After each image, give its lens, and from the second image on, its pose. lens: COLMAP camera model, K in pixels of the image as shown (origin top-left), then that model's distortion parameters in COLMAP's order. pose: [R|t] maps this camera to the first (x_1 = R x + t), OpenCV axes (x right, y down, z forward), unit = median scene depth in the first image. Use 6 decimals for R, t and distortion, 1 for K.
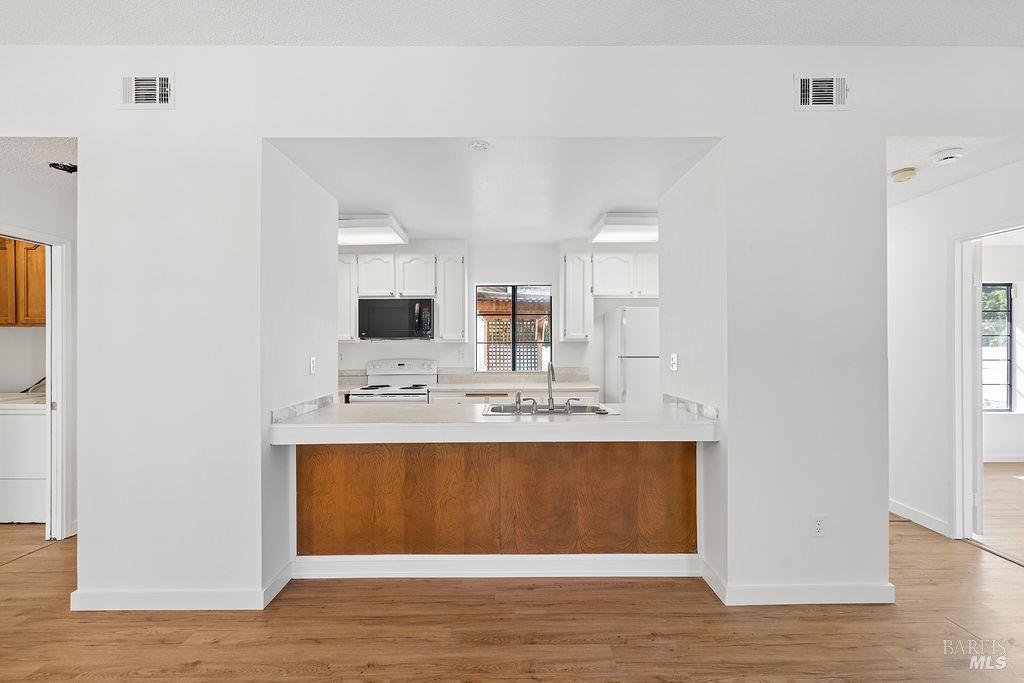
lens RADIAL K [[469.0, 0, 511.7], [0, 469.0, 343.0], [0, 0, 1]] dist [-0.003960, 0.002060]
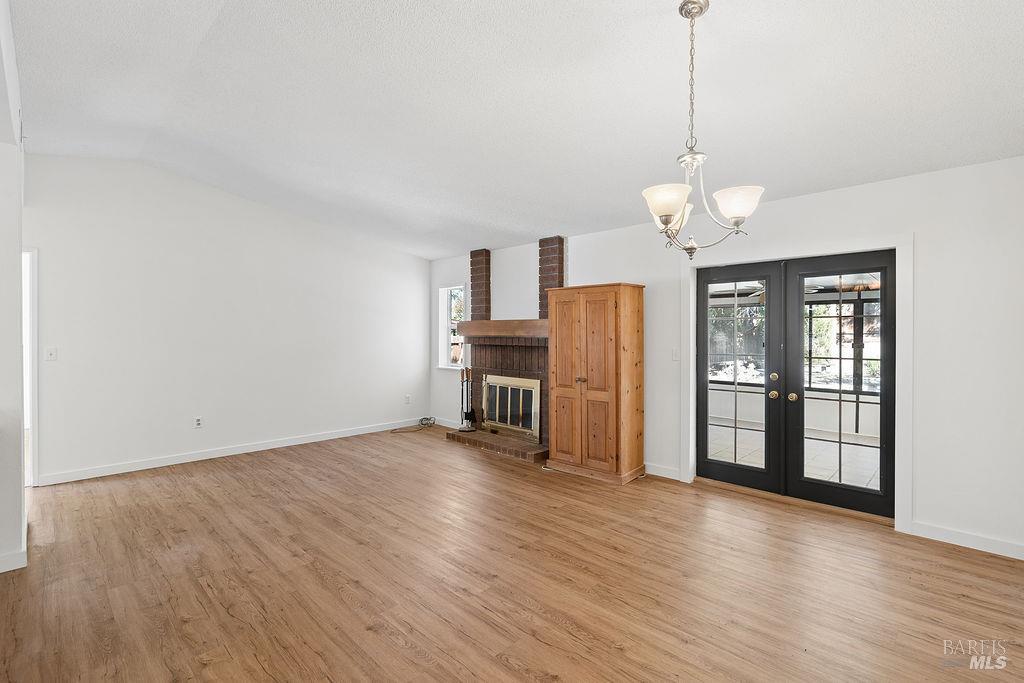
lens RADIAL K [[469.0, 0, 508.6], [0, 469.0, 333.4], [0, 0, 1]] dist [-0.003960, 0.002060]
pose [[-0.702056, 0.000645, 0.712121, -1.015760], [-0.000885, 0.999998, -0.001777, 0.002525], [-0.712121, -0.001878, -0.702054, 0.846723]]
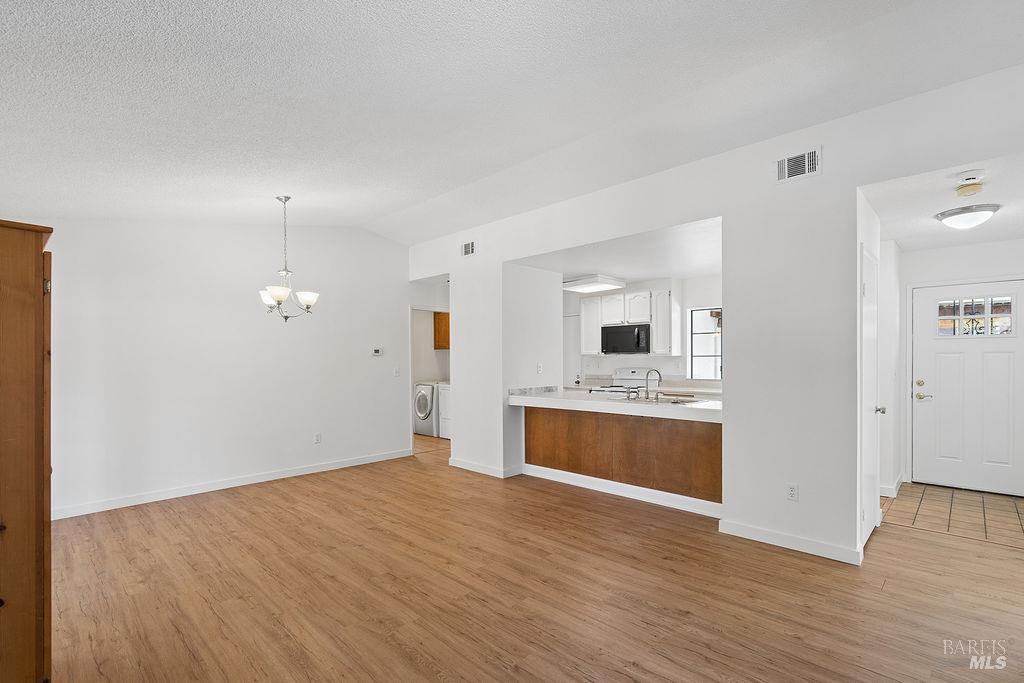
lens RADIAL K [[469.0, 0, 511.2], [0, 469.0, 368.1], [0, 0, 1]] dist [-0.003960, 0.002060]
pose [[0.711207, 0.014126, -0.702840, 0.904250], [0.004732, 0.999679, 0.024880, -0.002847], [0.702966, -0.021021, 0.710912, -0.459839]]
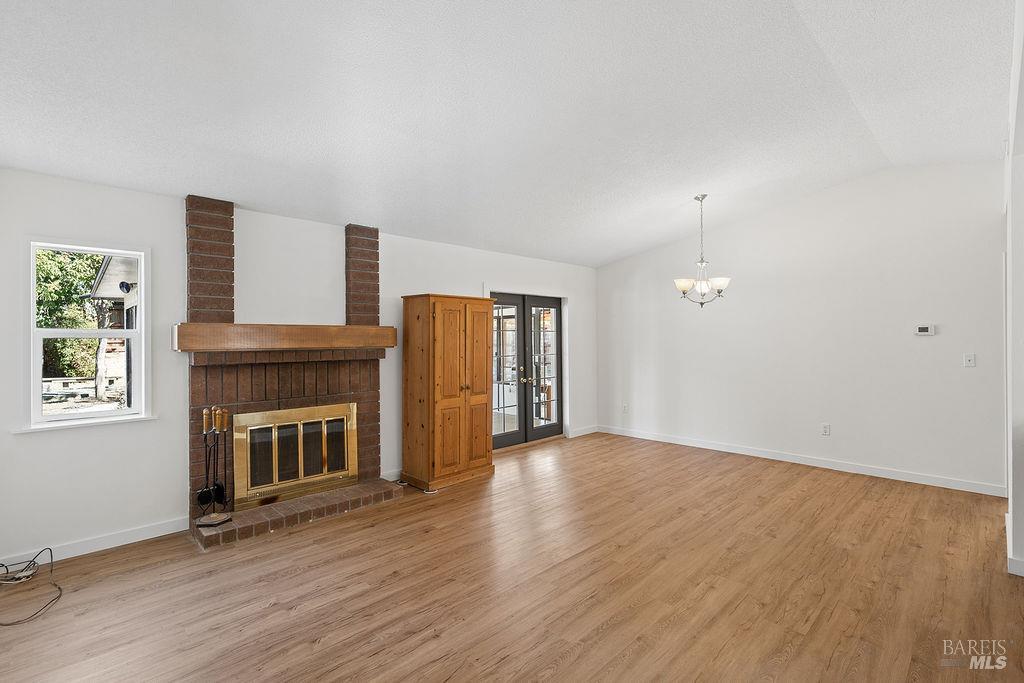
lens RADIAL K [[469.0, 0, 520.0], [0, 469.0, 340.2], [0, 0, 1]] dist [-0.003960, 0.002060]
pose [[-0.716822, 0.009125, -0.697196, 0.970748], [0.009627, 0.999949, 0.003189, -0.011526], [0.697189, -0.004426, -0.716873, 0.863579]]
